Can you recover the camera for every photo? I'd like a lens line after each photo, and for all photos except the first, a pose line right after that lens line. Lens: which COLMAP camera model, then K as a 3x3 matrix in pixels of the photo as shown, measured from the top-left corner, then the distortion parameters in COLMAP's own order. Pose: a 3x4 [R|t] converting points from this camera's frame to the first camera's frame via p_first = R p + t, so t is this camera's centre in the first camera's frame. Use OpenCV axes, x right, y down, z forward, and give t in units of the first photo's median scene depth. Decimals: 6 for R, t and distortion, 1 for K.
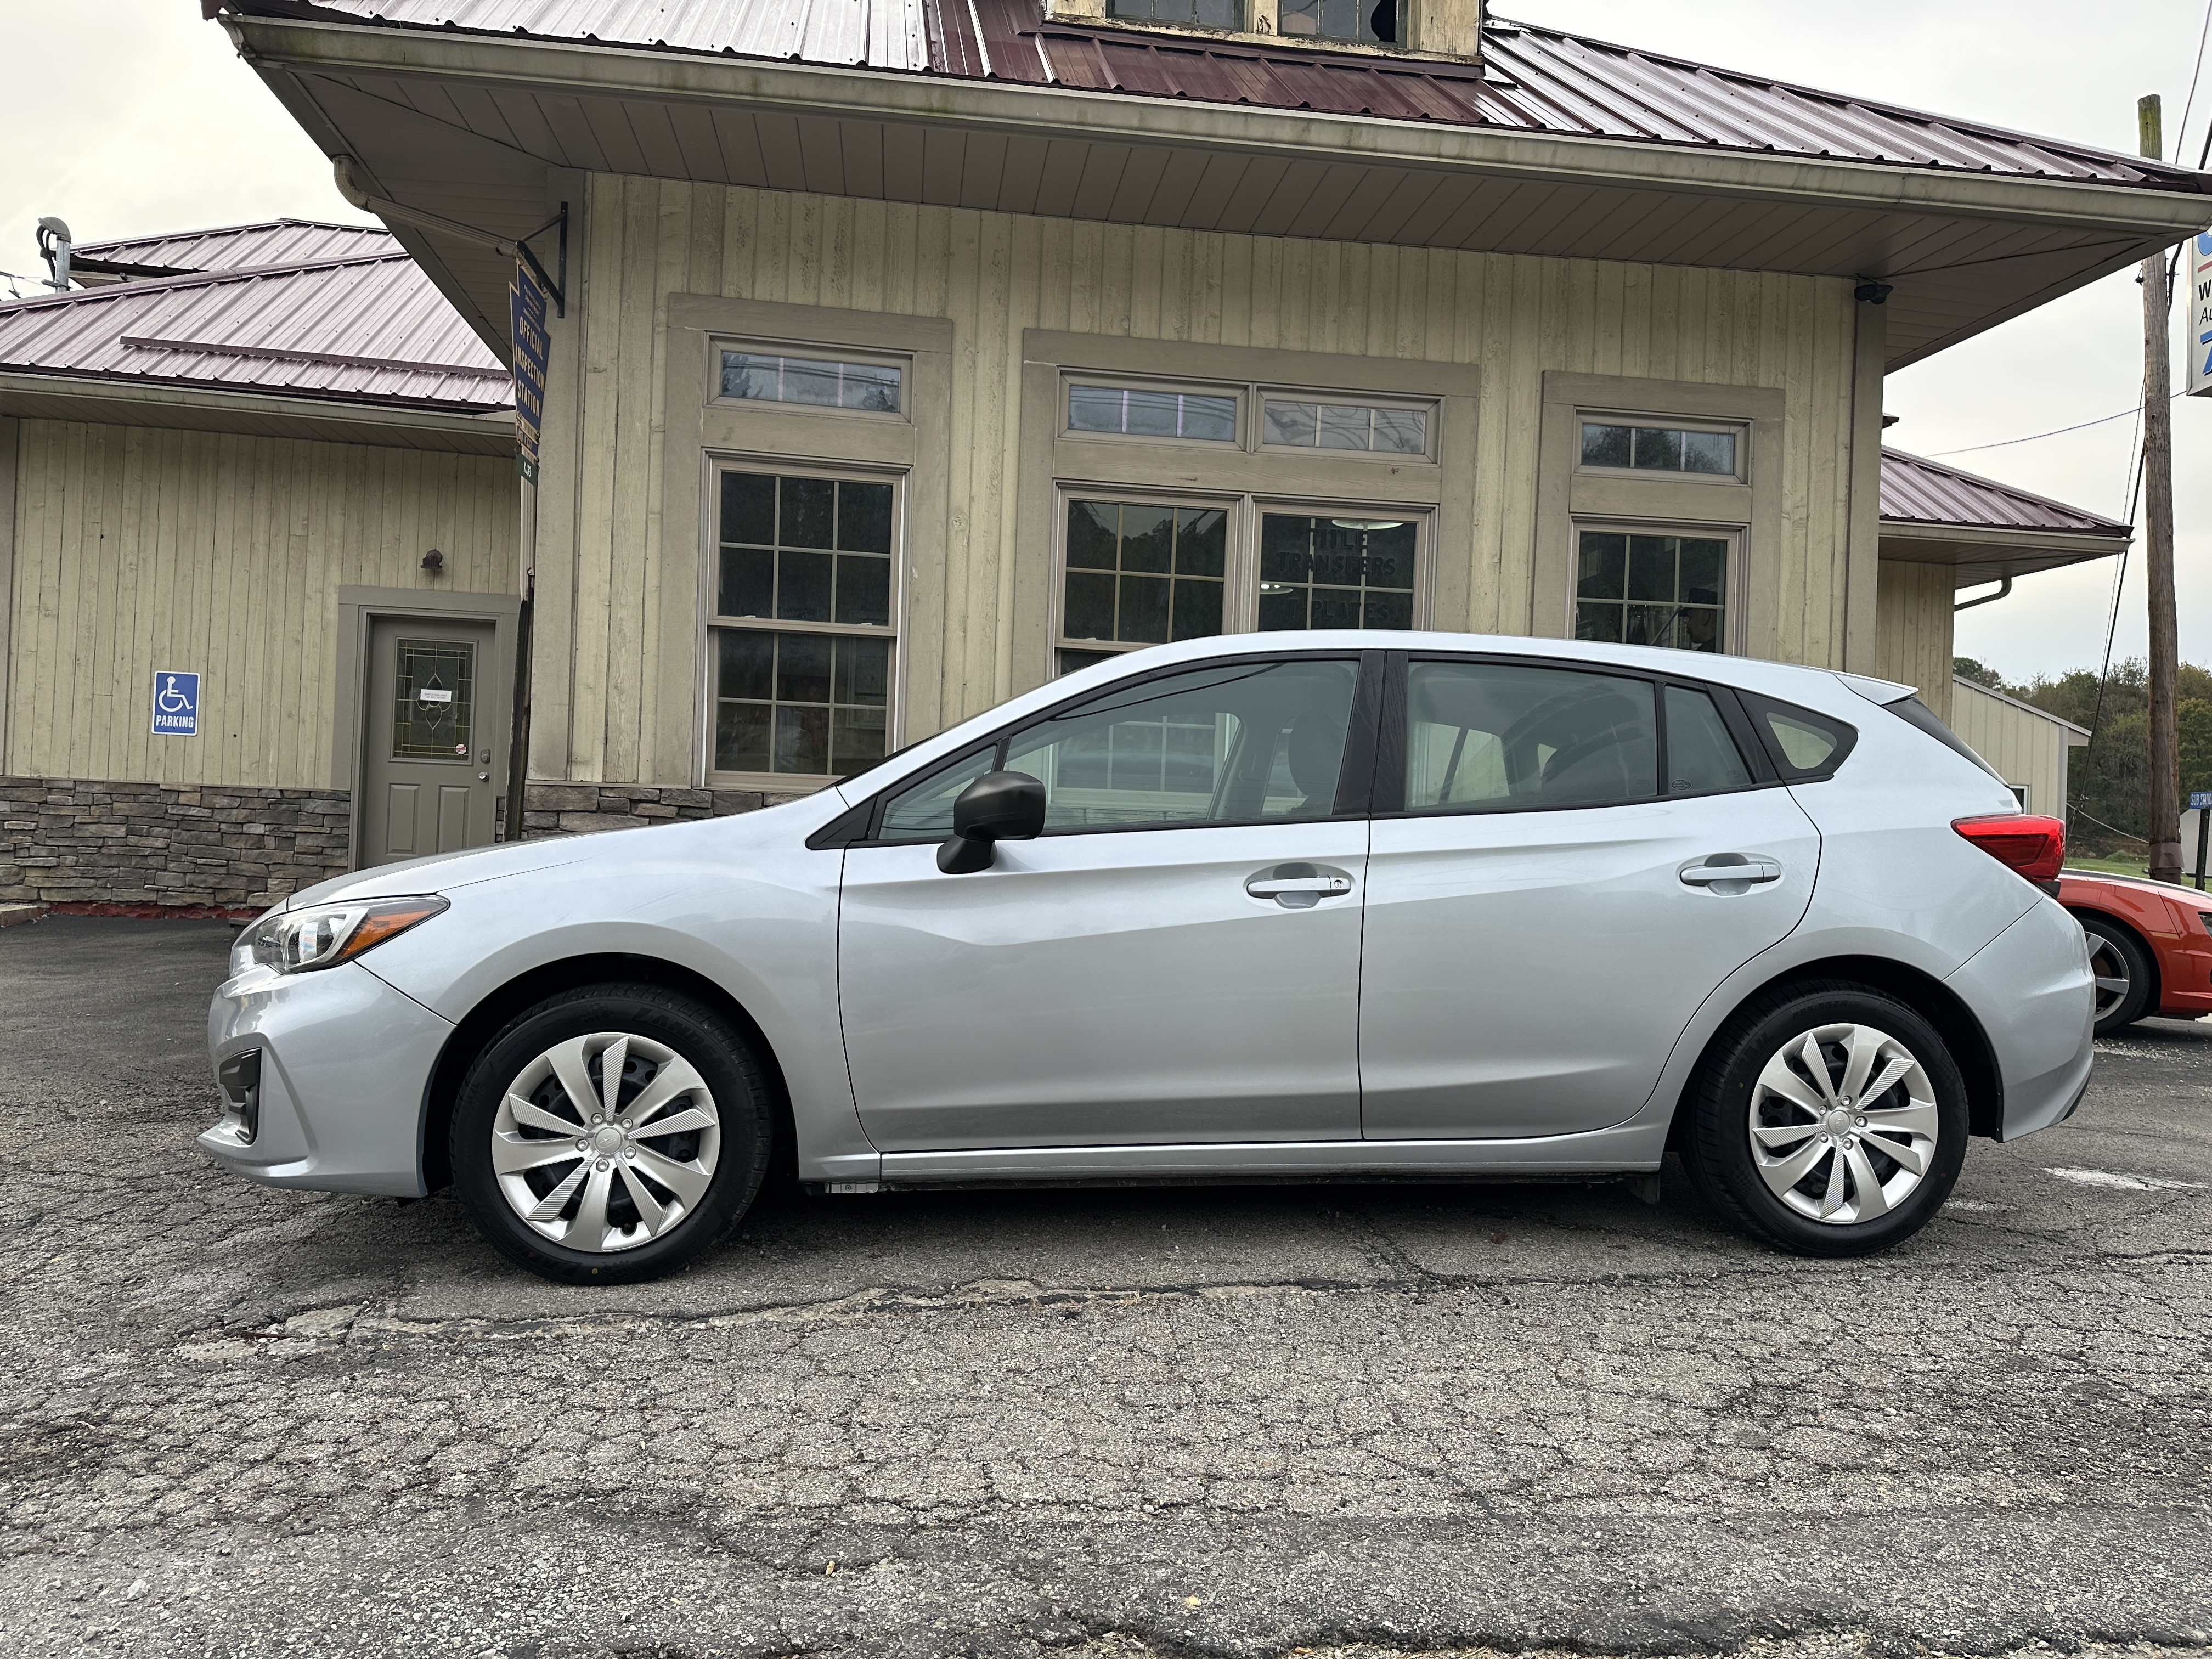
lens RADIAL K [[1560.4, 0, 1101.0], [0, 1560.4, 821.8], [0, 0, 1]] dist [0.048935, -0.060892]
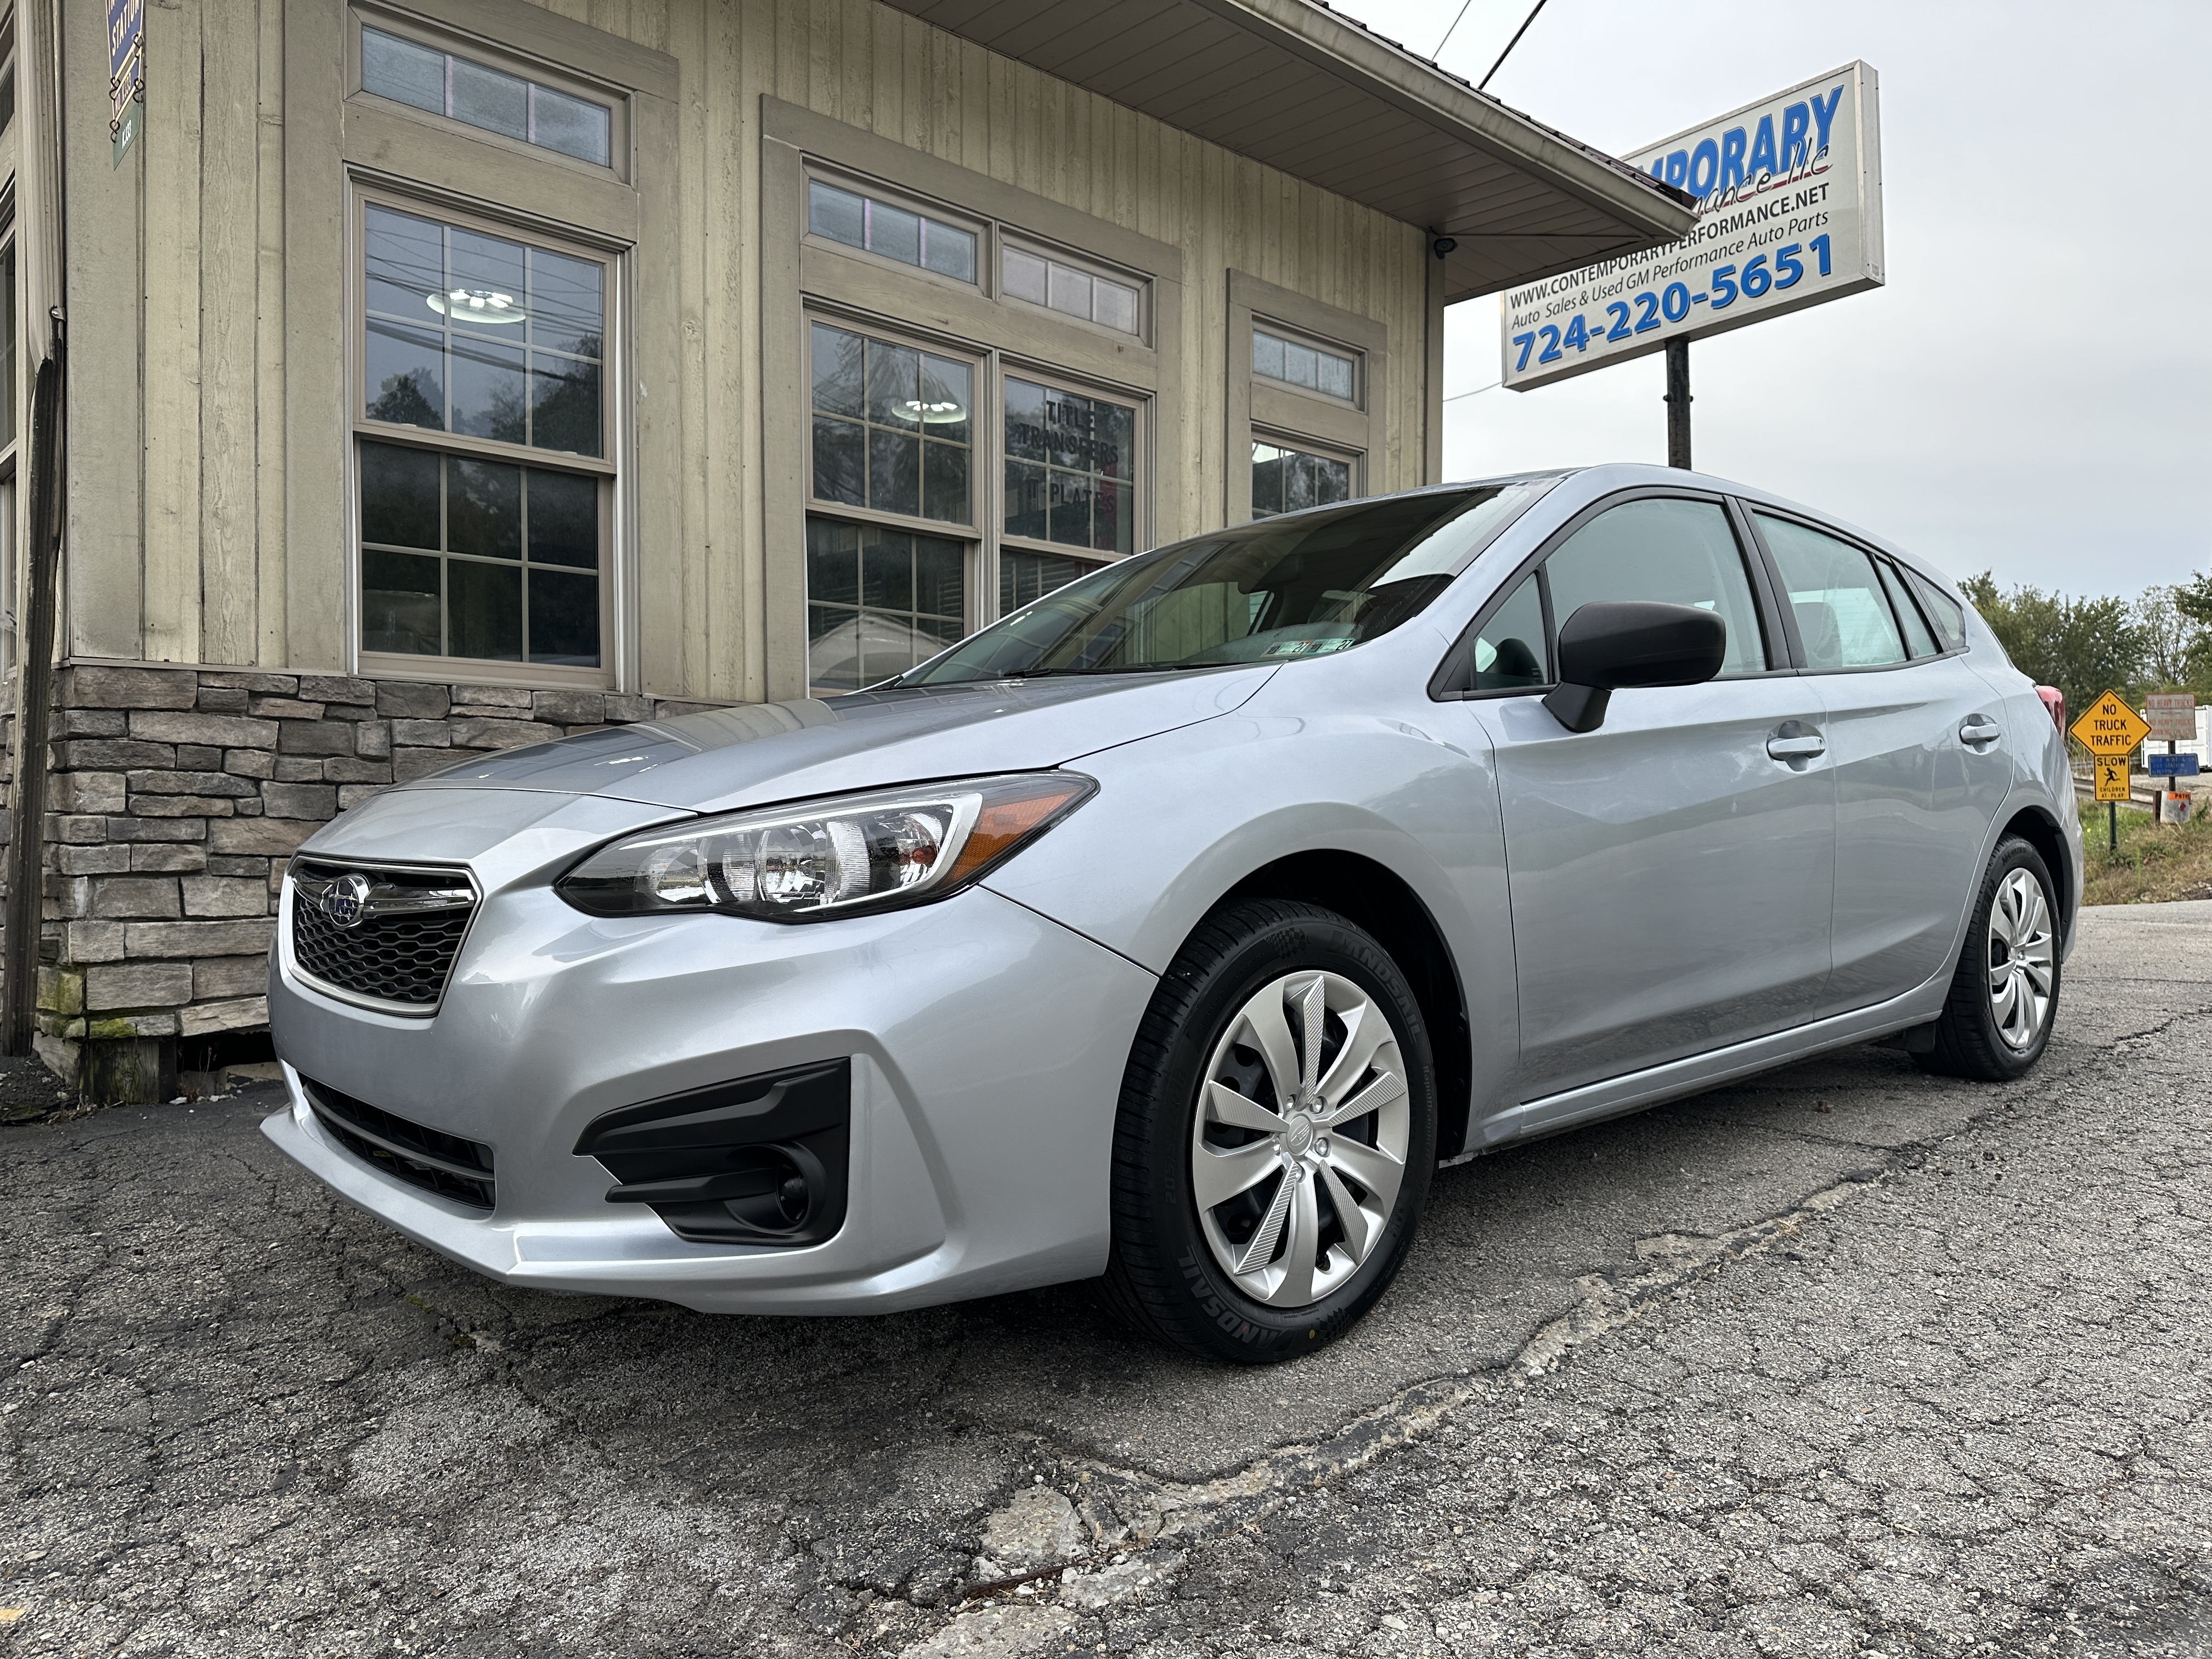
lens RADIAL K [[1560.4, 0, 1106.4], [0, 1560.4, 821.0], [0, 0, 1]] dist [0.048935, -0.060892]
pose [[0.812582, -0.037022, 0.581670, -0.392269], [0.021299, 0.999200, 0.033843, 0.024552], [-0.582458, -0.015112, 0.812721, 0.267651]]
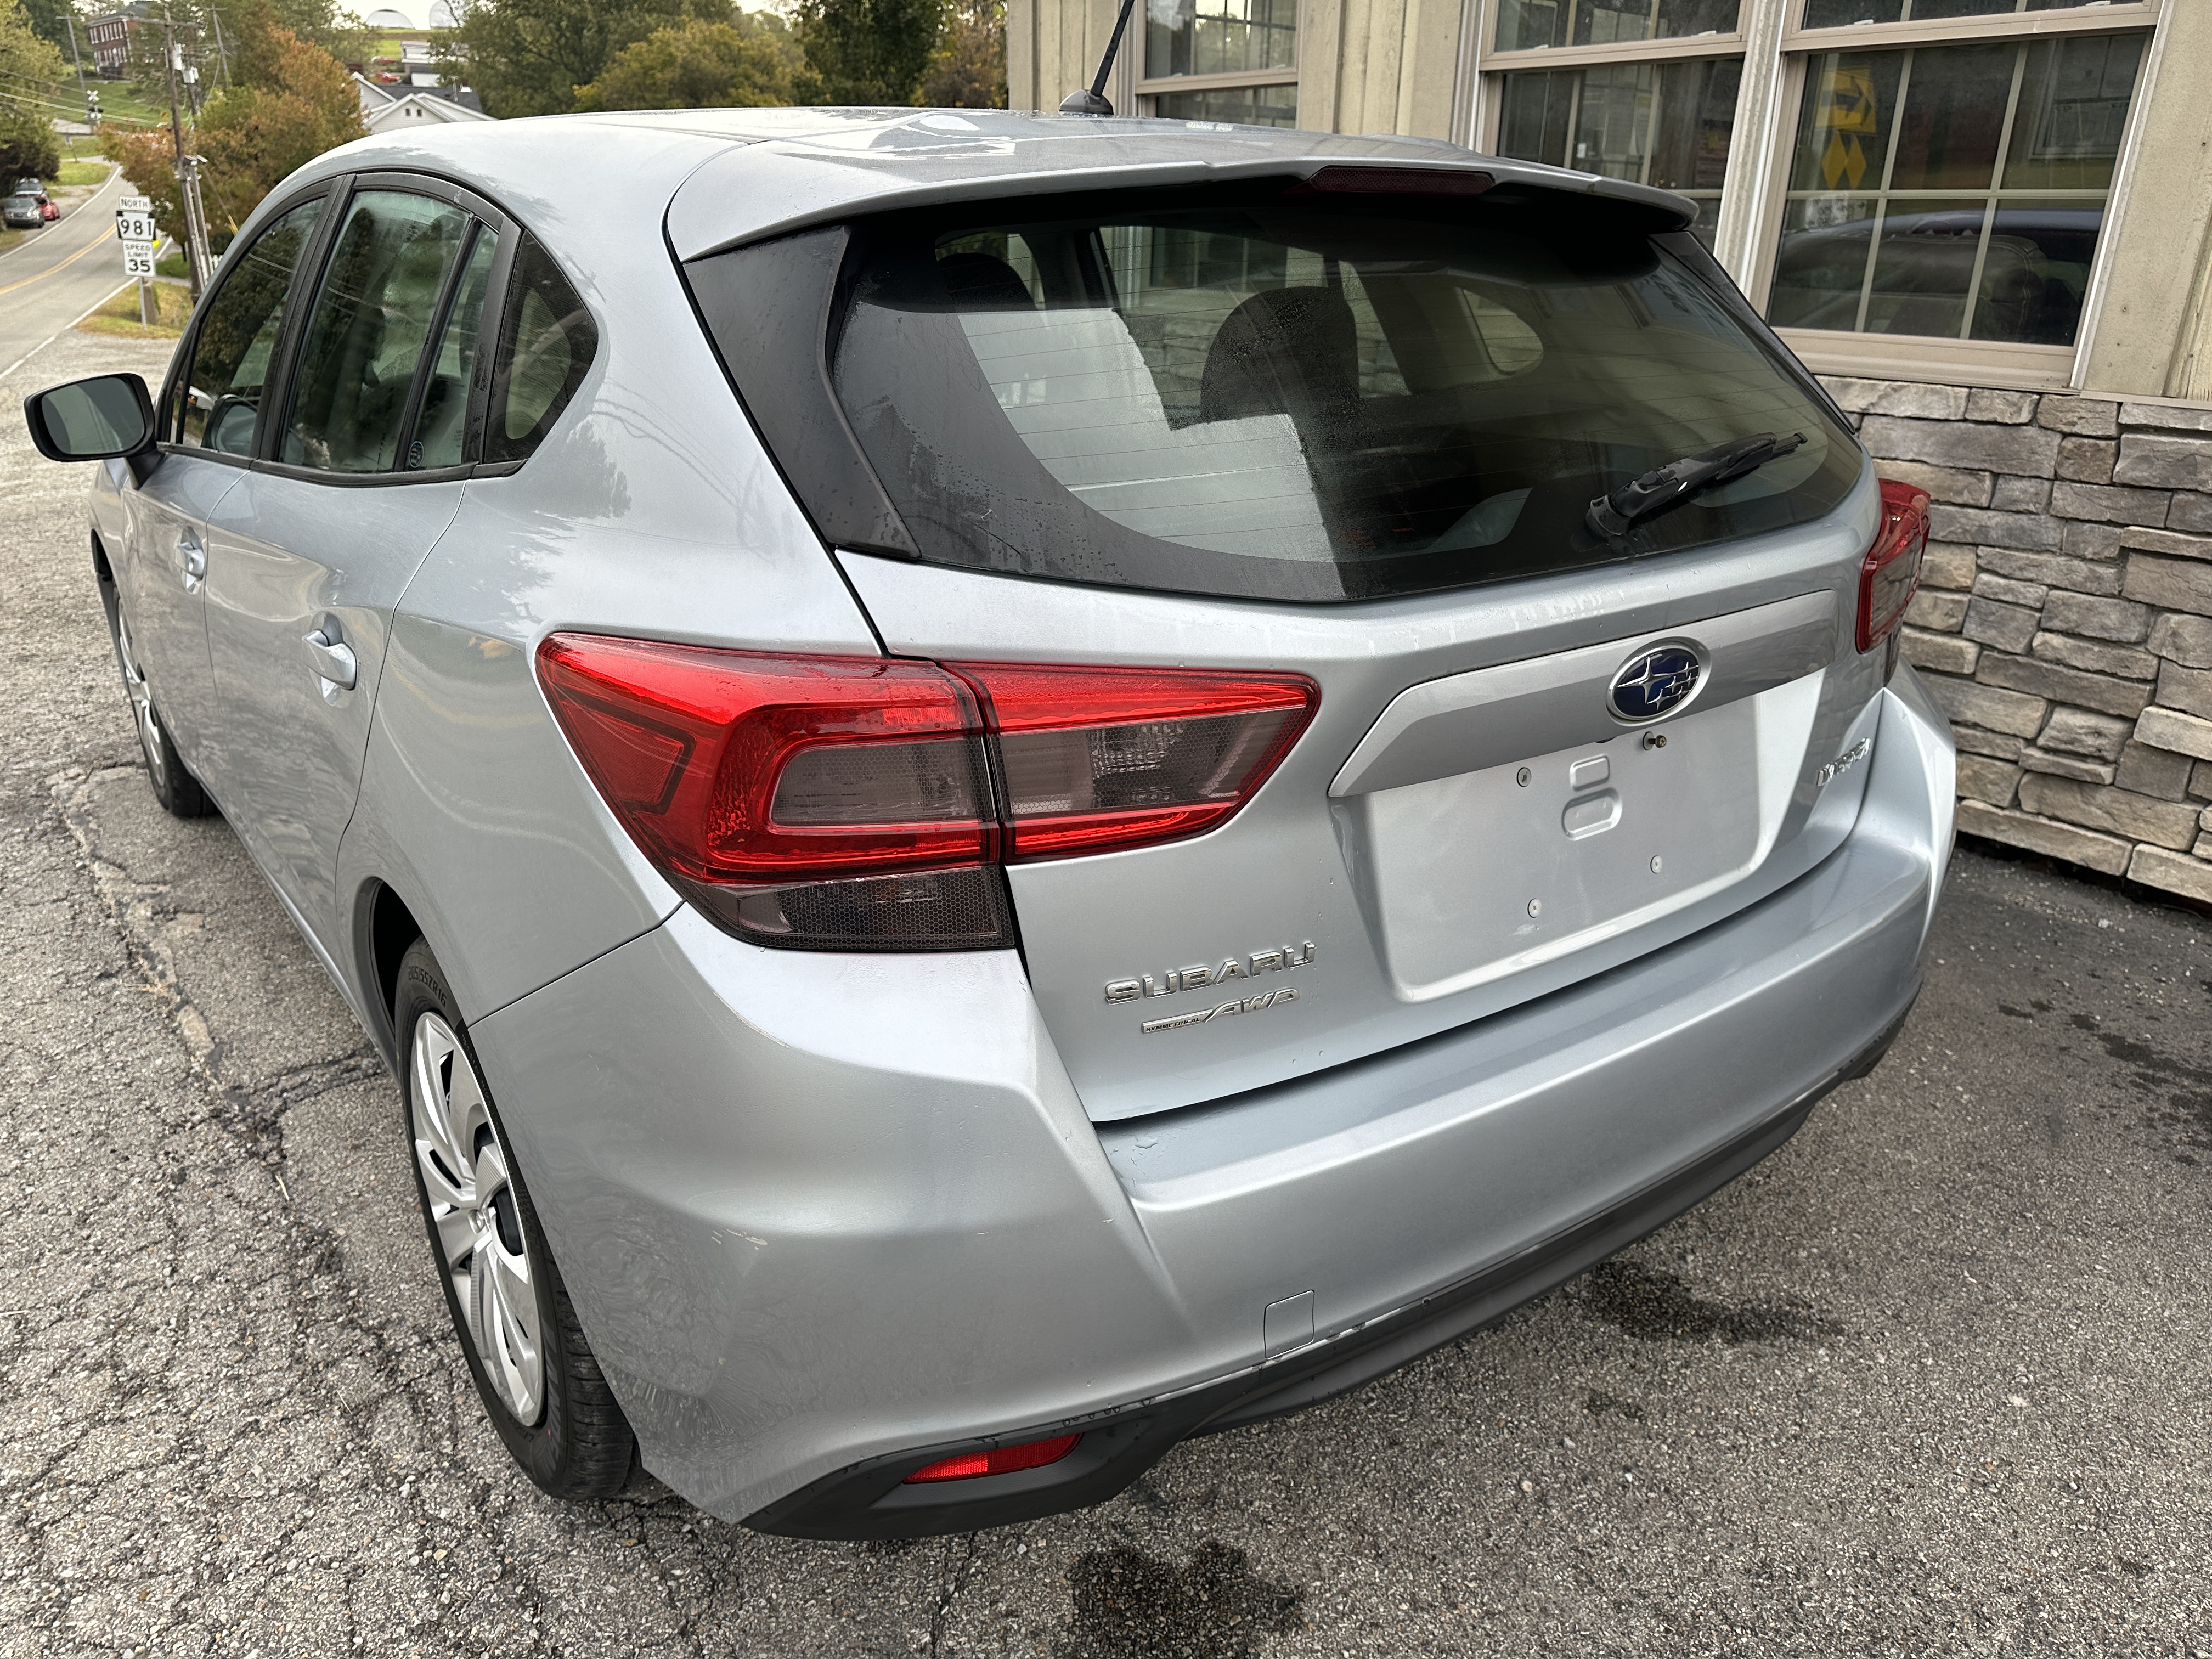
lens RADIAL K [[1560.4, 0, 1105.9], [0, 1560.4, 822.5], [0, 0, 1]] dist [0.048935, -0.060892]
pose [[0.497938, 0.281941, -0.820102, 0.522924], [0.014451, 0.942847, 0.332914, -0.042780], [0.867092, -0.177622, 0.465405, 0.546371]]
